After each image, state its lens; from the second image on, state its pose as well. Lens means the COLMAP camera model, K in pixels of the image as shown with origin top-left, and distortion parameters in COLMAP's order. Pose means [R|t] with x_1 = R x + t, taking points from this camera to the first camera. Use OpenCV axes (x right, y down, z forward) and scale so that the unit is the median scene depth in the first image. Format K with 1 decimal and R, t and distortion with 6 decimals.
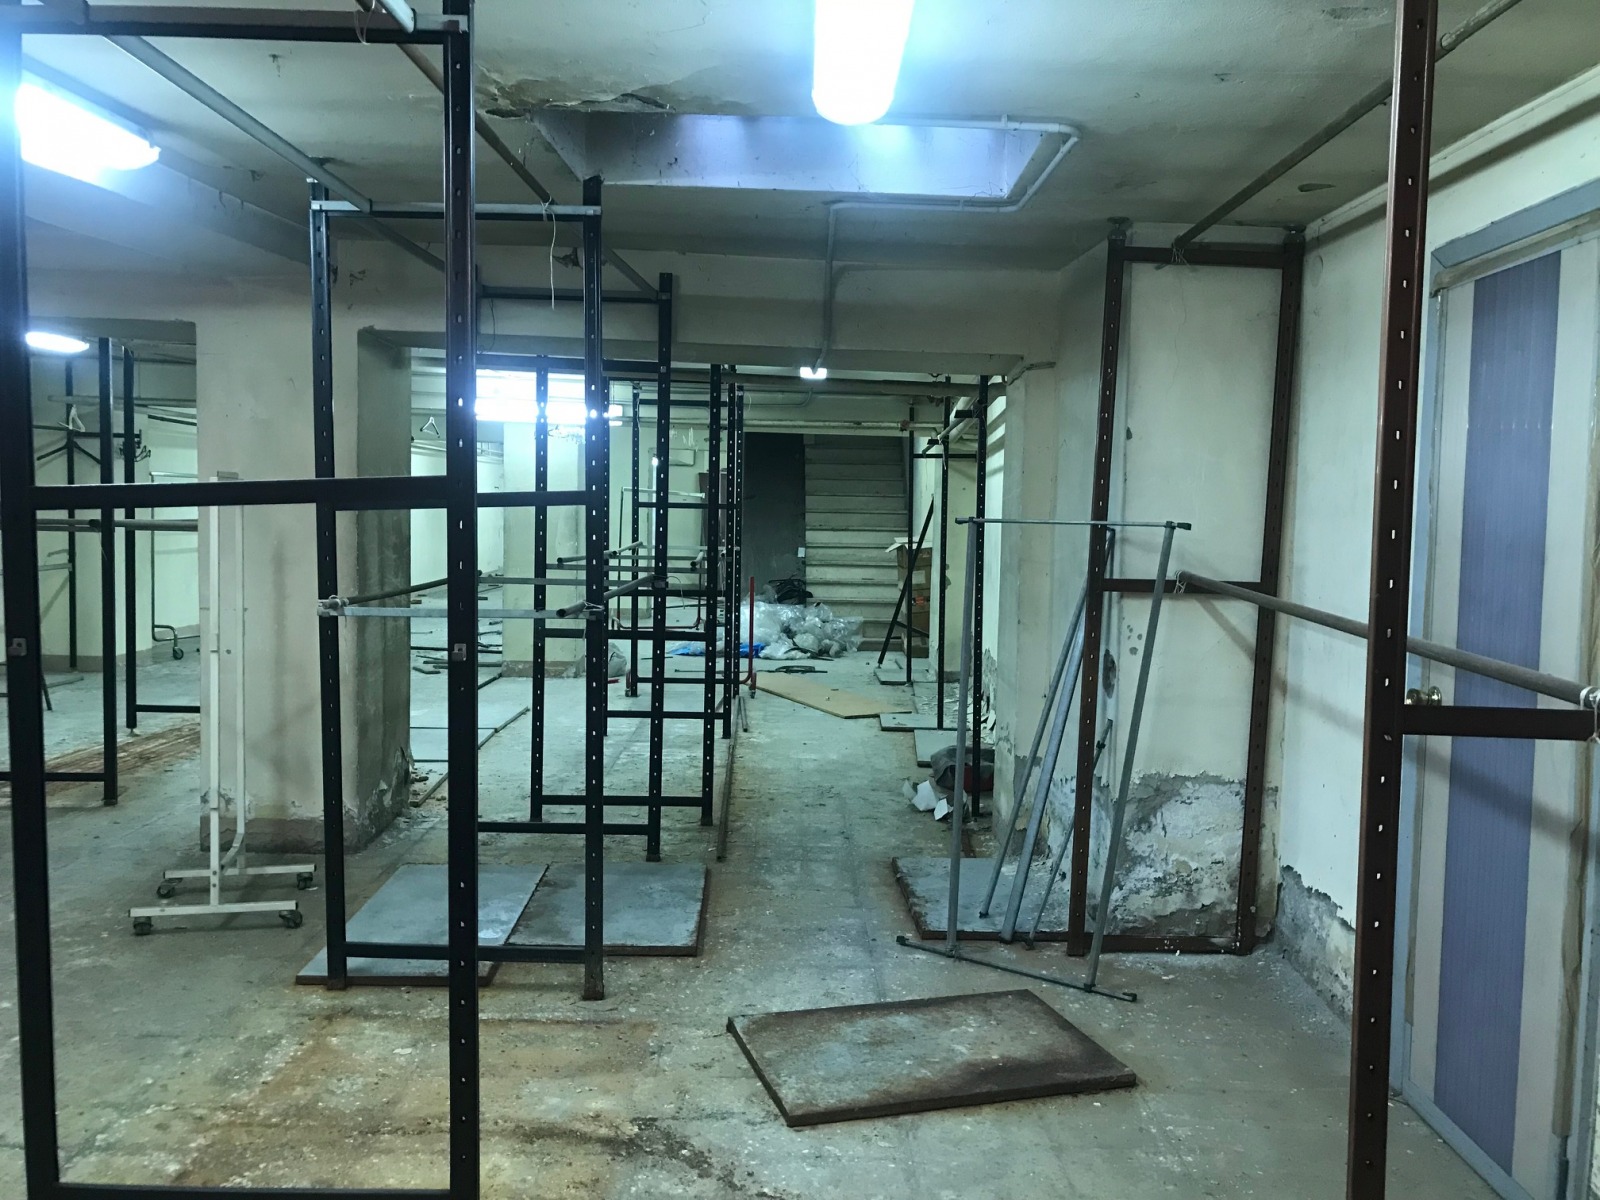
lens RADIAL K [[1311.1, 0, 805.8], [0, 1311.1, 593.4], [0, 0, 1]] dist [0.050141, -0.057753]
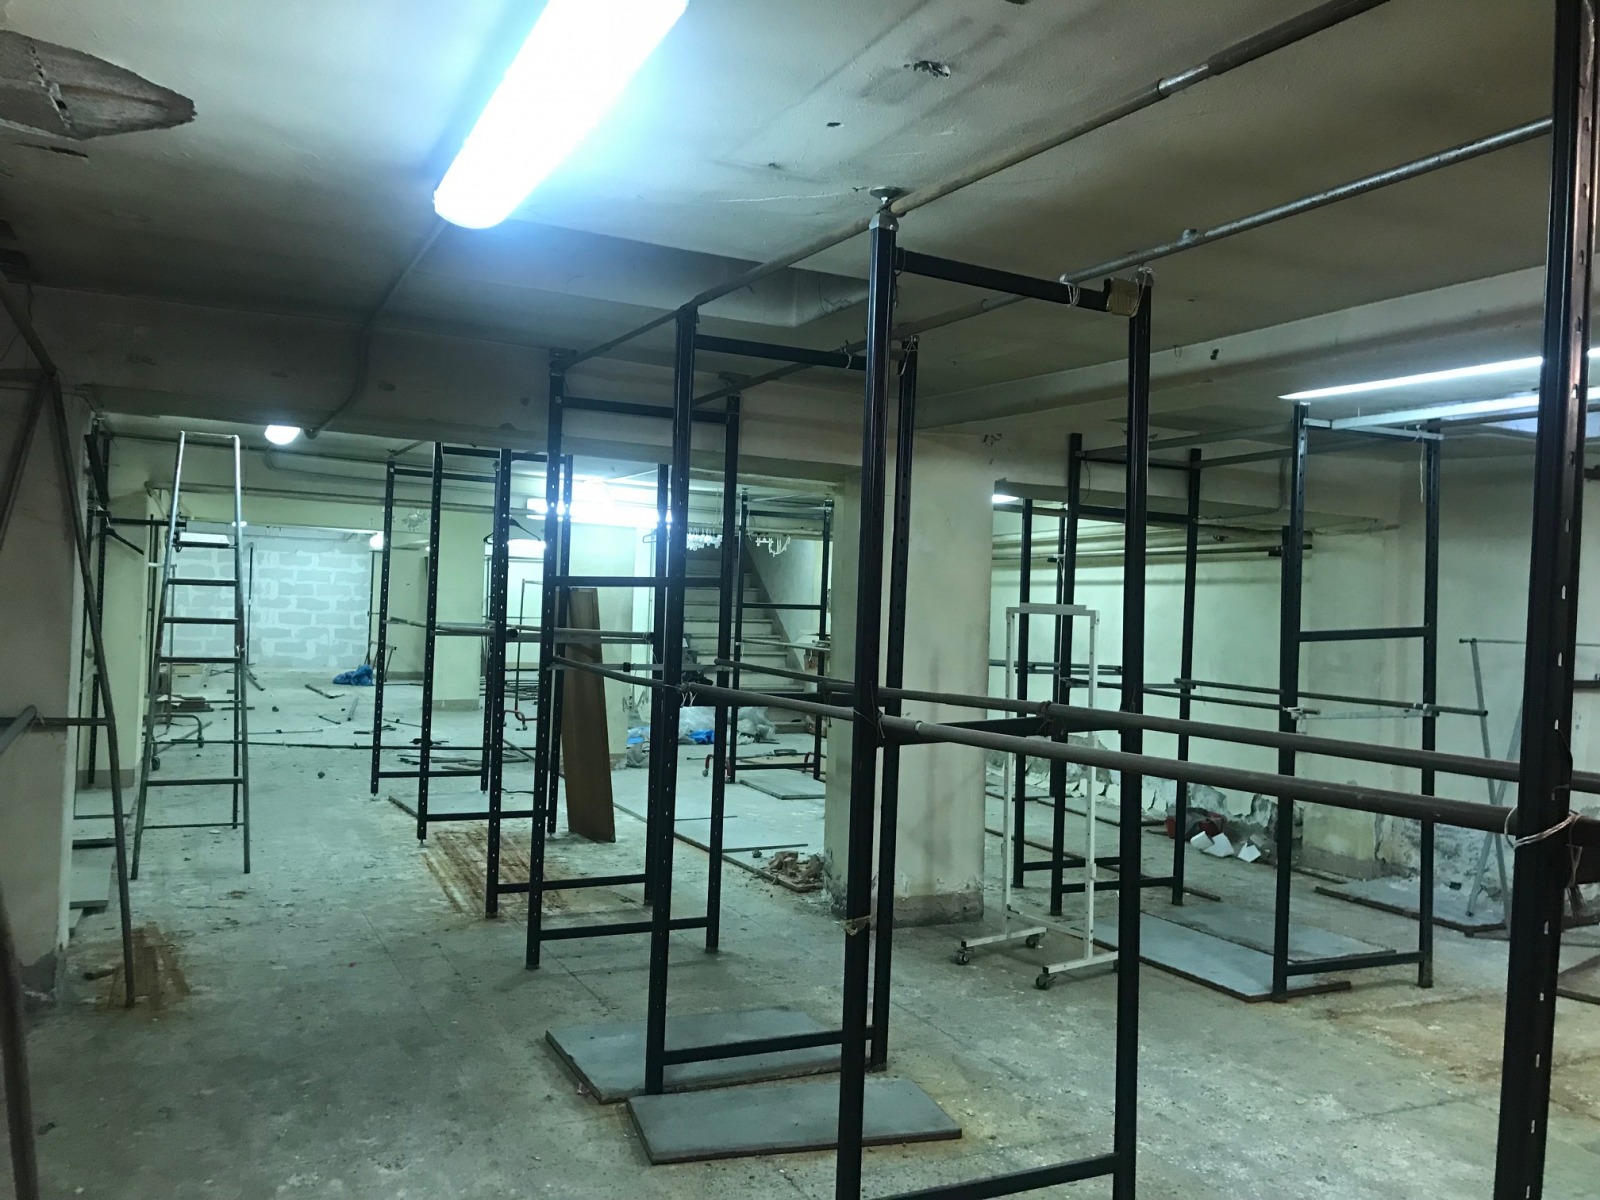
lens RADIAL K [[1311.1, 0, 805.8], [0, 1311.1, 593.4], [0, 0, 1]] dist [0.050141, -0.057753]
pose [[0.892033, 0.012606, 0.451795, -1.382759], [0.013350, 0.998440, -0.054218, -0.042987], [-0.451773, 0.054396, 0.890473, 0.016524]]
